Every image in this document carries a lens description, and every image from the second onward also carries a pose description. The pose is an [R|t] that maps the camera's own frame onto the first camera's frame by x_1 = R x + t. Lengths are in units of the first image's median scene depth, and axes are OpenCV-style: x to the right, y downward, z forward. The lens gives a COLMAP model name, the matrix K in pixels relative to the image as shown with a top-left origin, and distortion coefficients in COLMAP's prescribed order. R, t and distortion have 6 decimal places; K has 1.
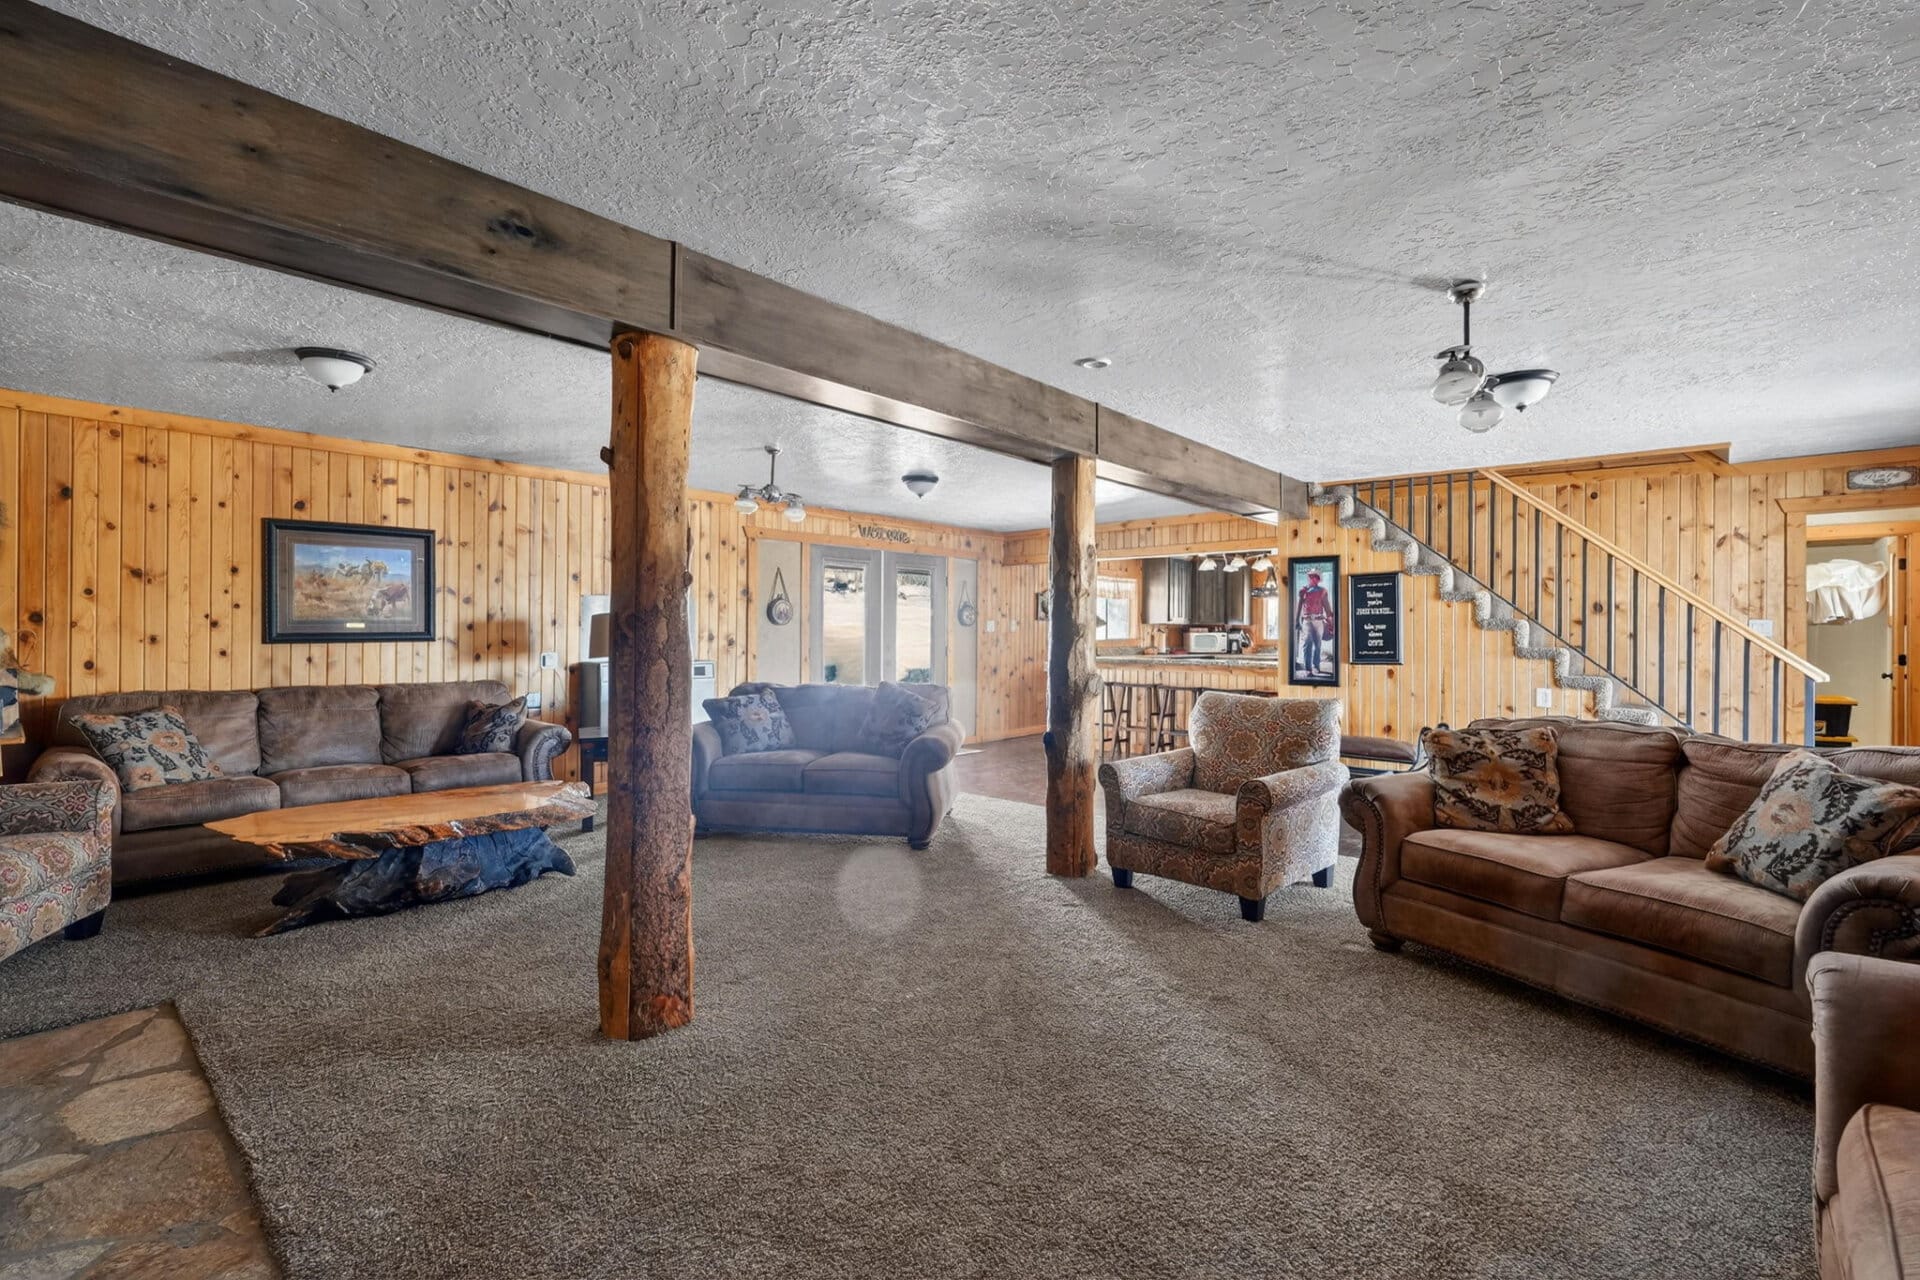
lens RADIAL K [[842.2, 0, 968.3], [0, 842.2, 634.9], [0, 0, 1]] dist [-0.009140, 0.000196]
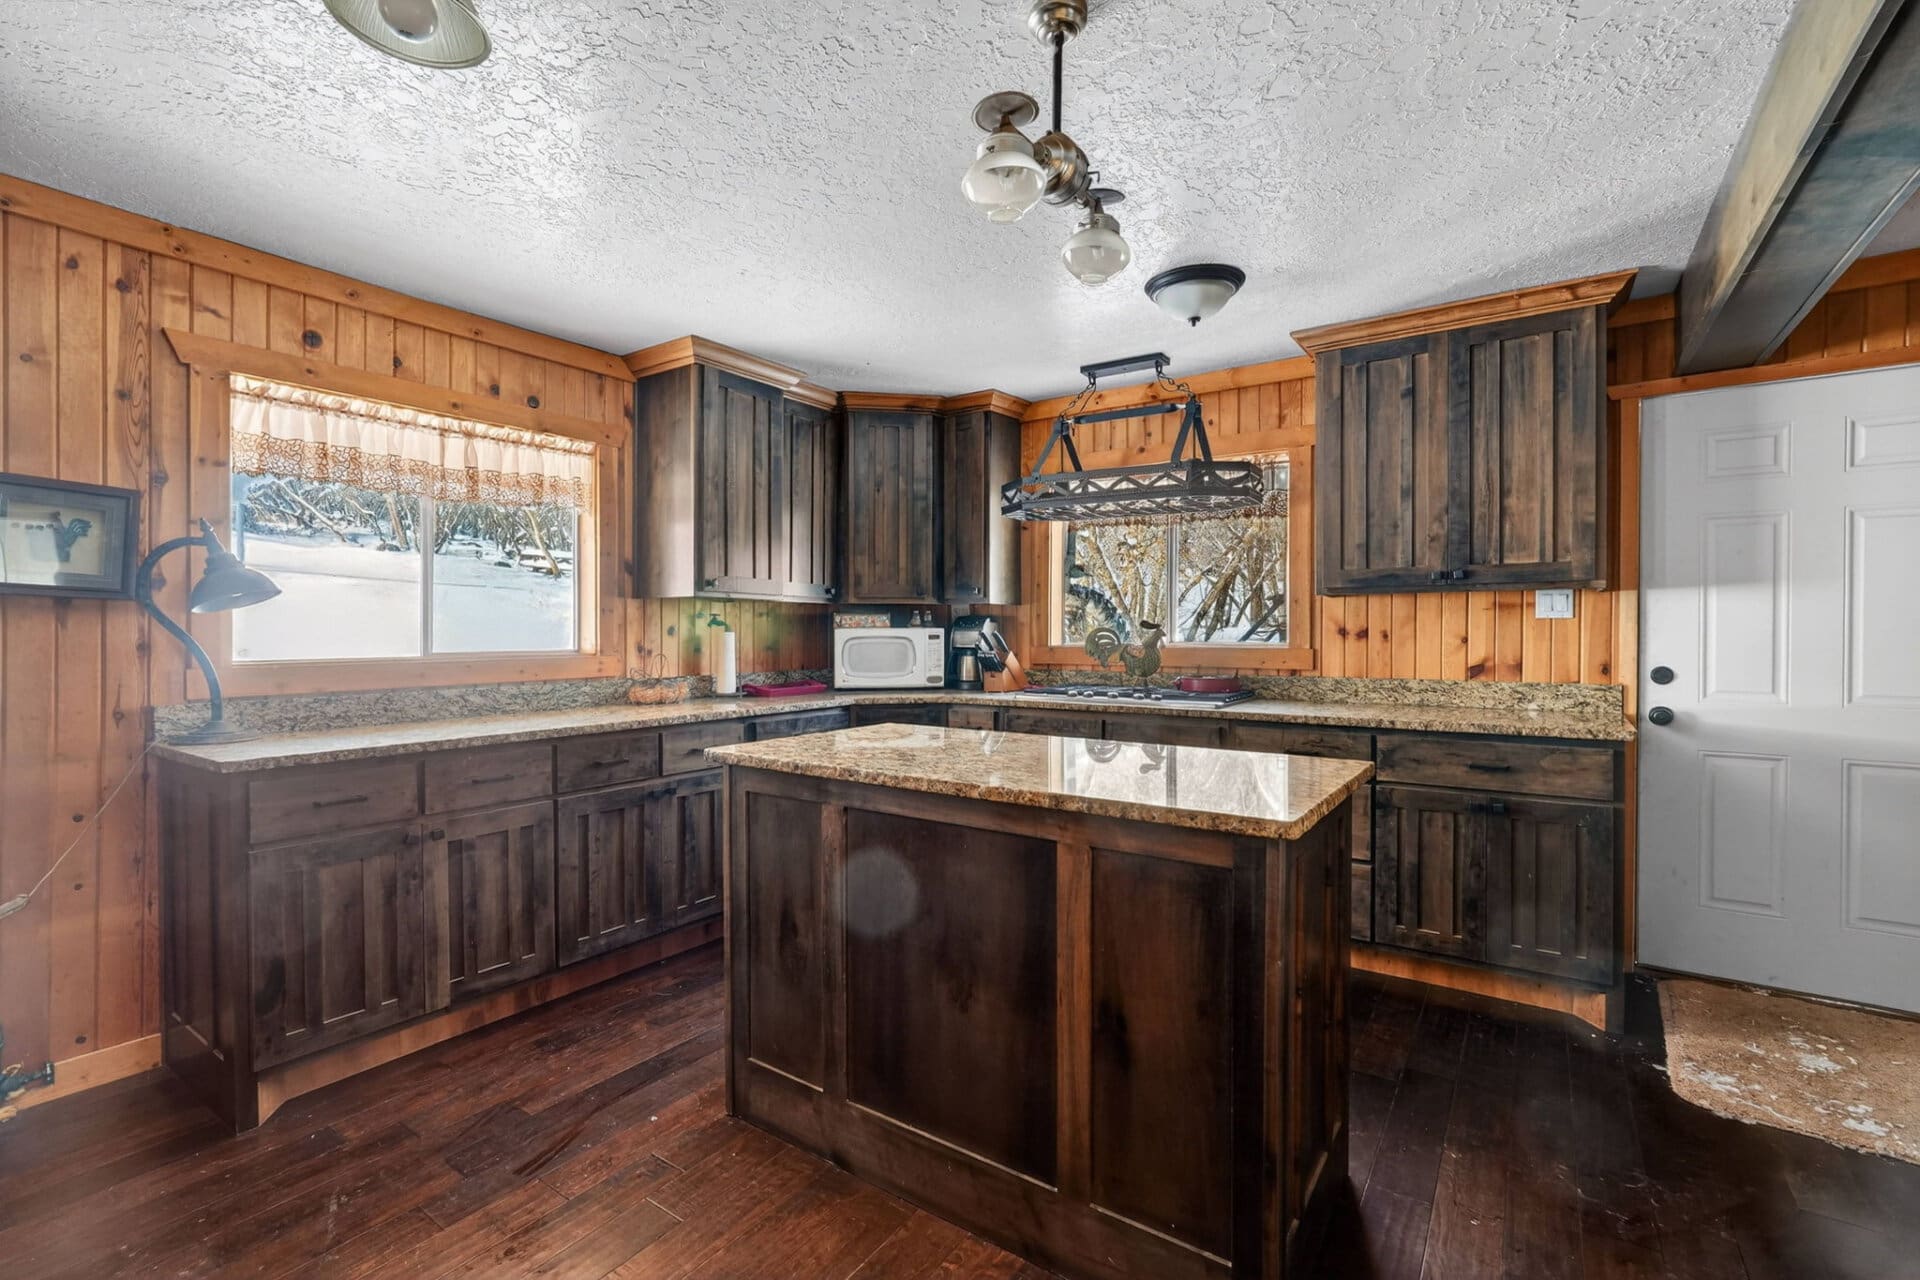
lens RADIAL K [[842.2, 0, 968.3], [0, 842.2, 634.9], [0, 0, 1]] dist [-0.009140, 0.000196]
pose [[0.992691, -0.007098, 0.120473, 0.652389], [0.006784, 0.999972, 0.003020, -0.001236], [-0.120491, -0.002181, 0.992712, 1.571641]]
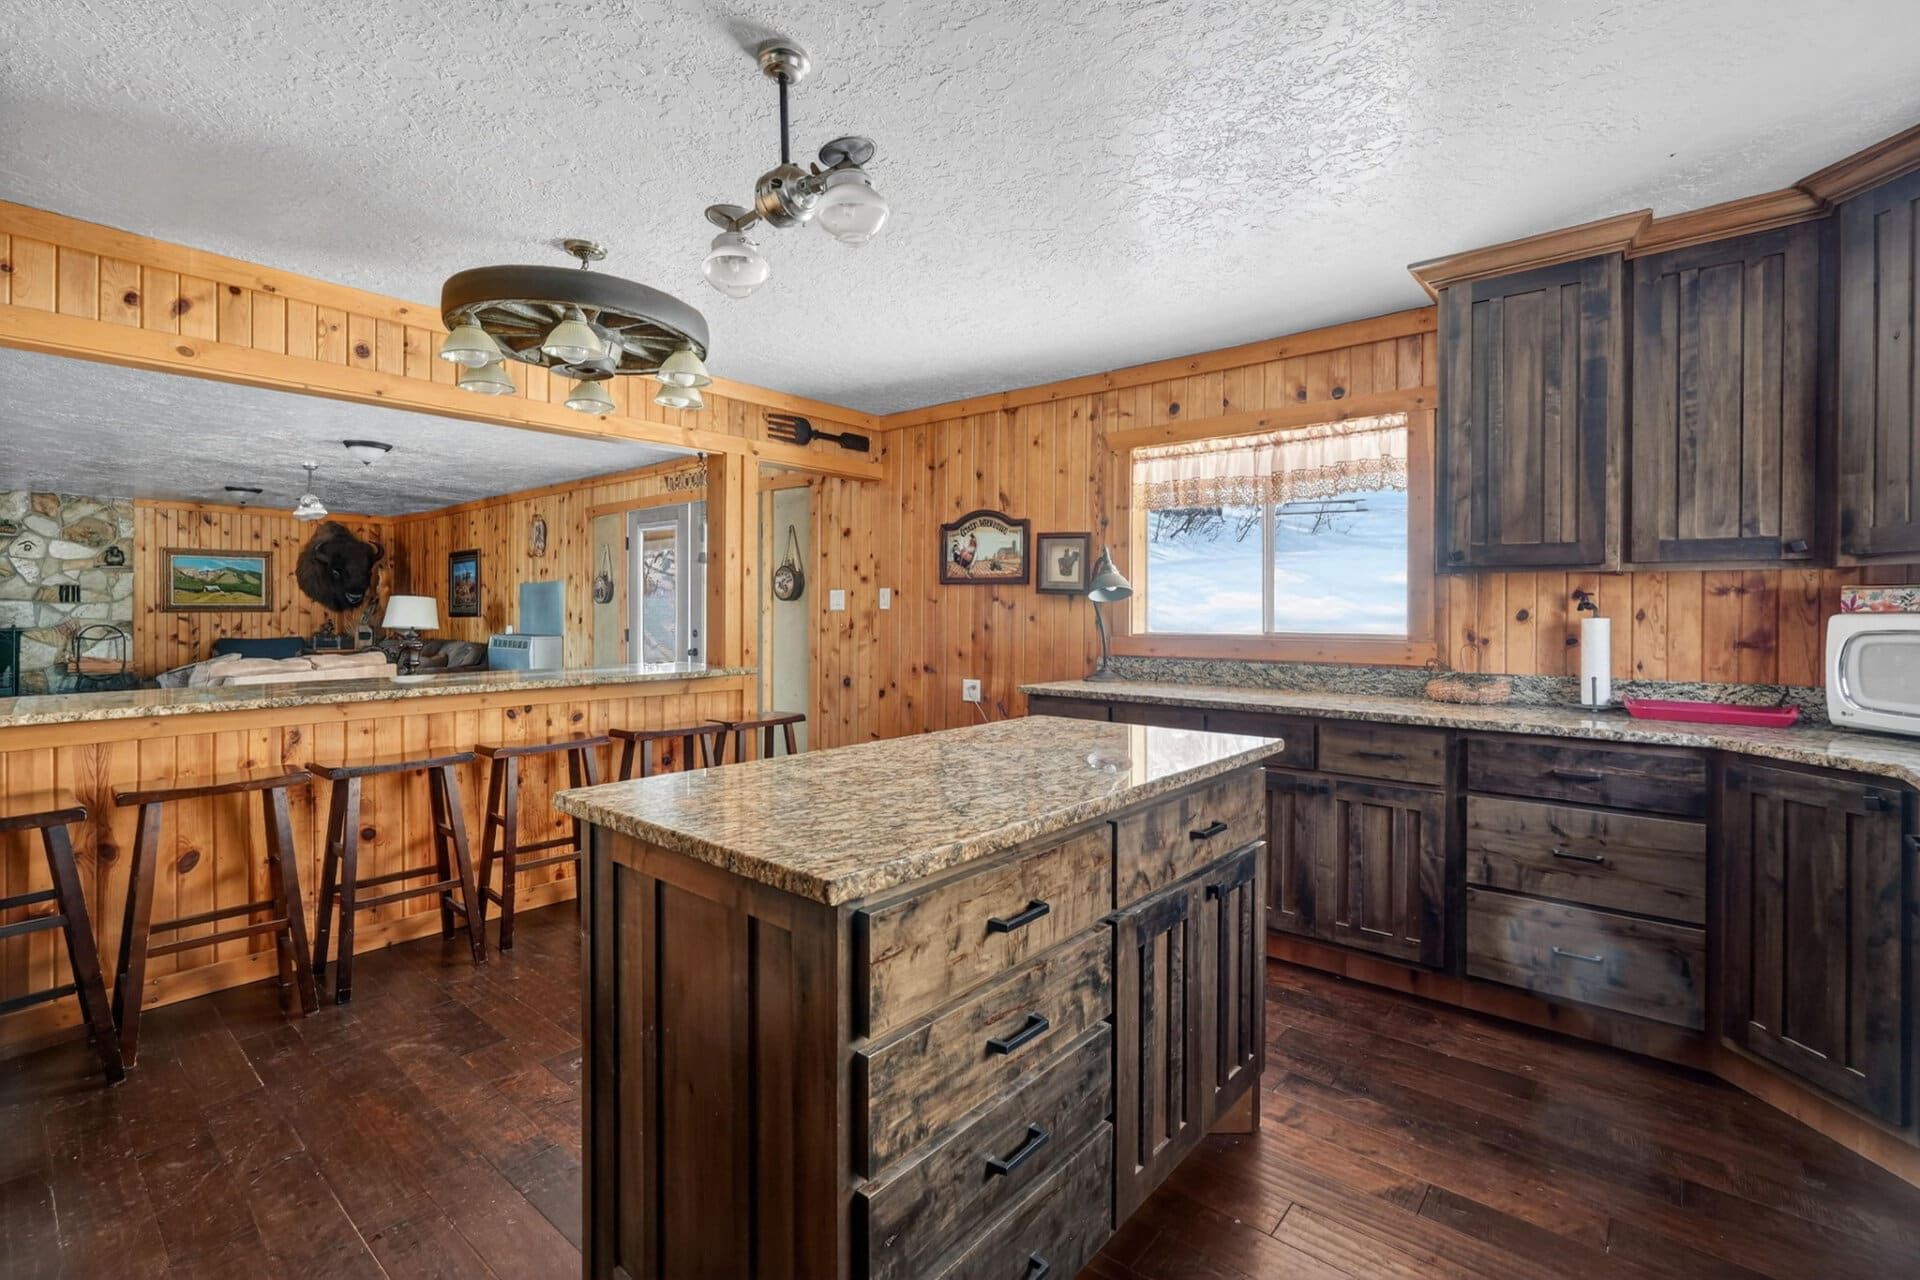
lens RADIAL K [[852.0, 0, 953.2], [0, 852.0, 611.0], [0, 0, 1]] dist [-0.002335, 0.000150]
pose [[0.015034, -0.002214, -0.999885, 1.036273], [-0.004865, 0.999986, -0.002287, -0.004290], [0.999875, 0.004899, 0.015023, 1.908965]]
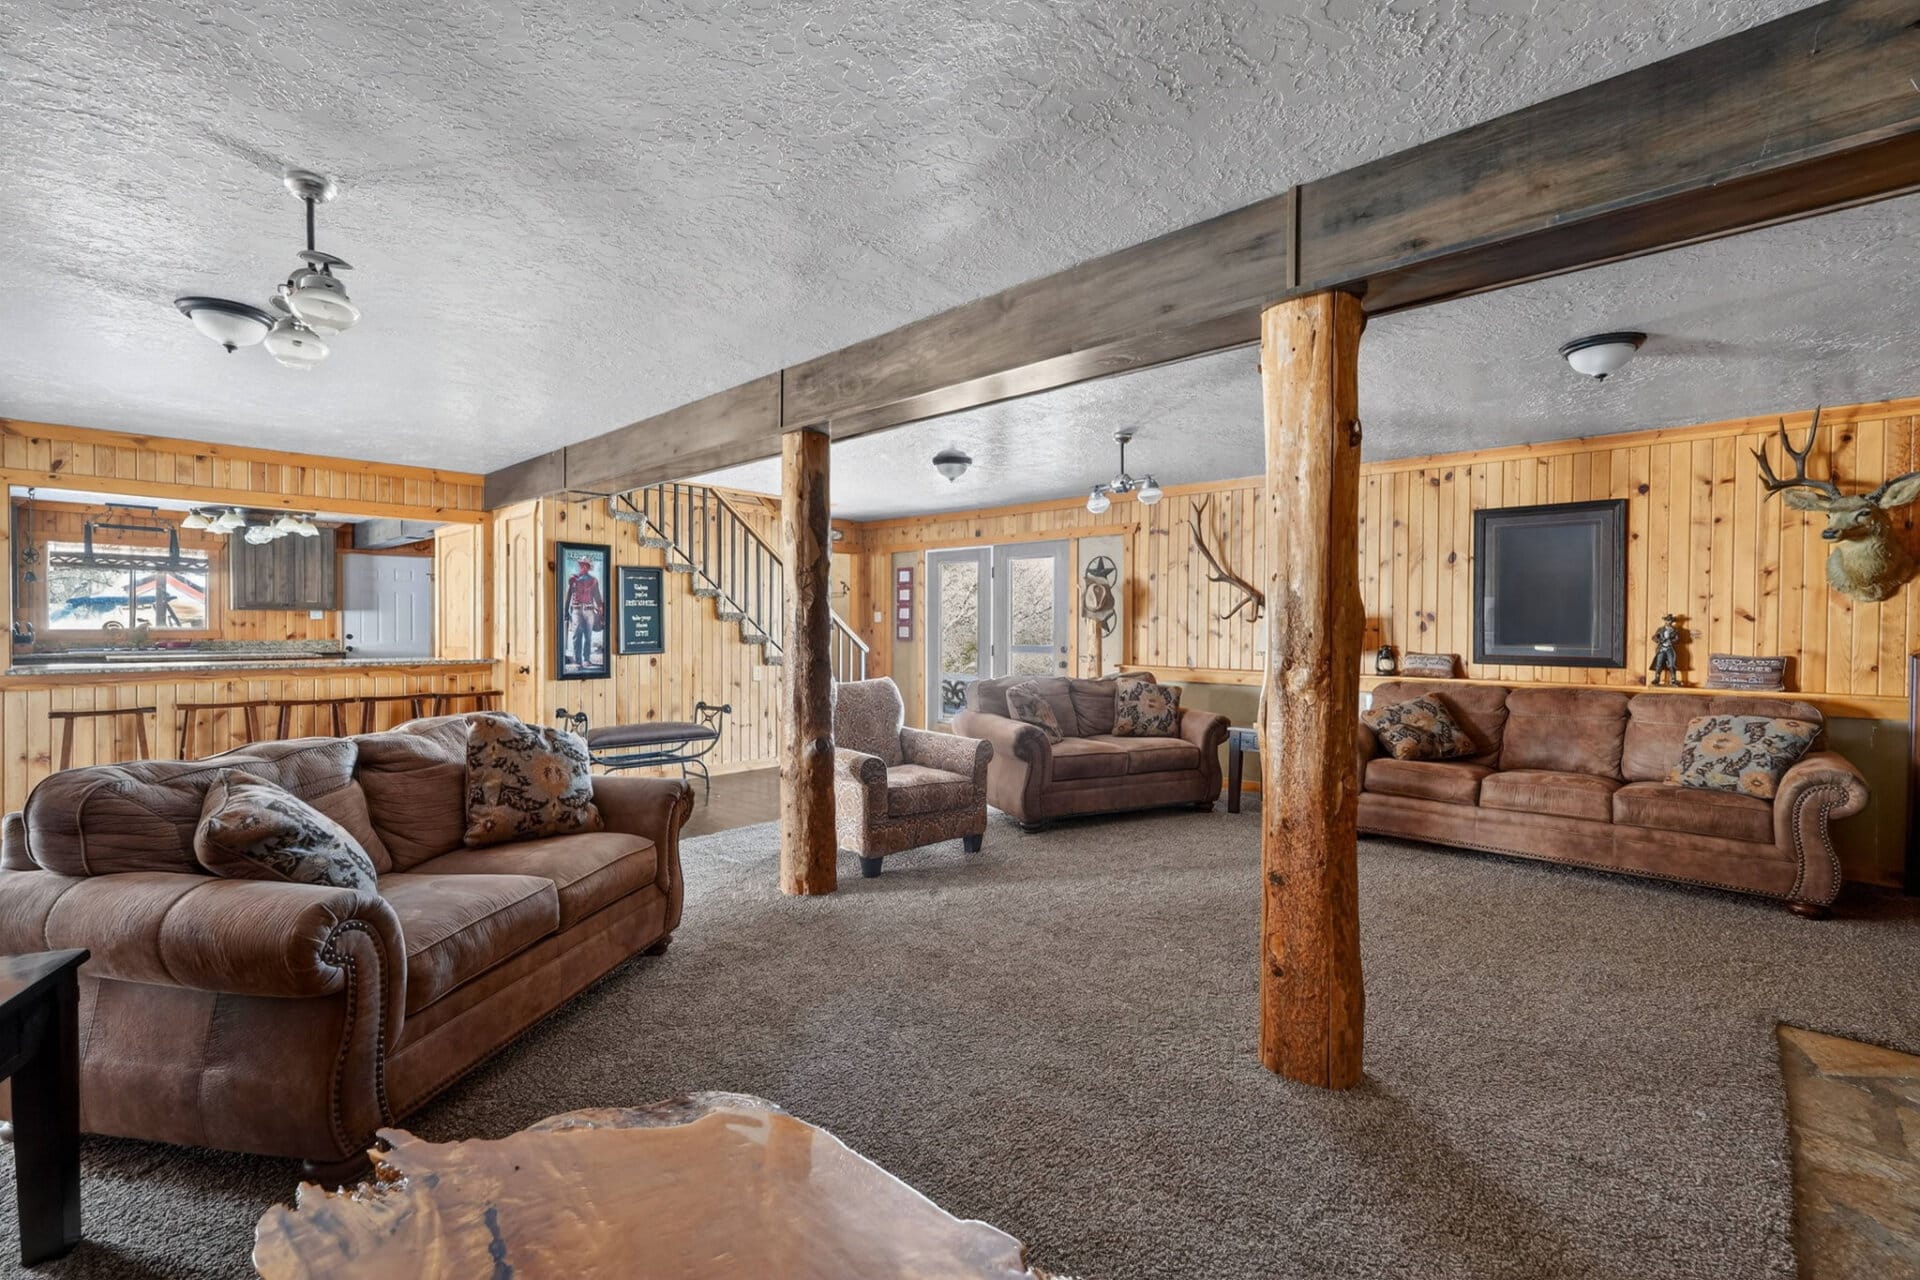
lens RADIAL K [[852.0, 0, 953.2], [0, 852.0, 611.0], [0, 0, 1]] dist [-0.002335, 0.000150]
pose [[0.034815, 0.012330, 0.999318, -0.653978], [-0.002415, 0.999922, -0.012253, -0.007331], [-0.999391, -0.001987, 0.034842, 0.667937]]
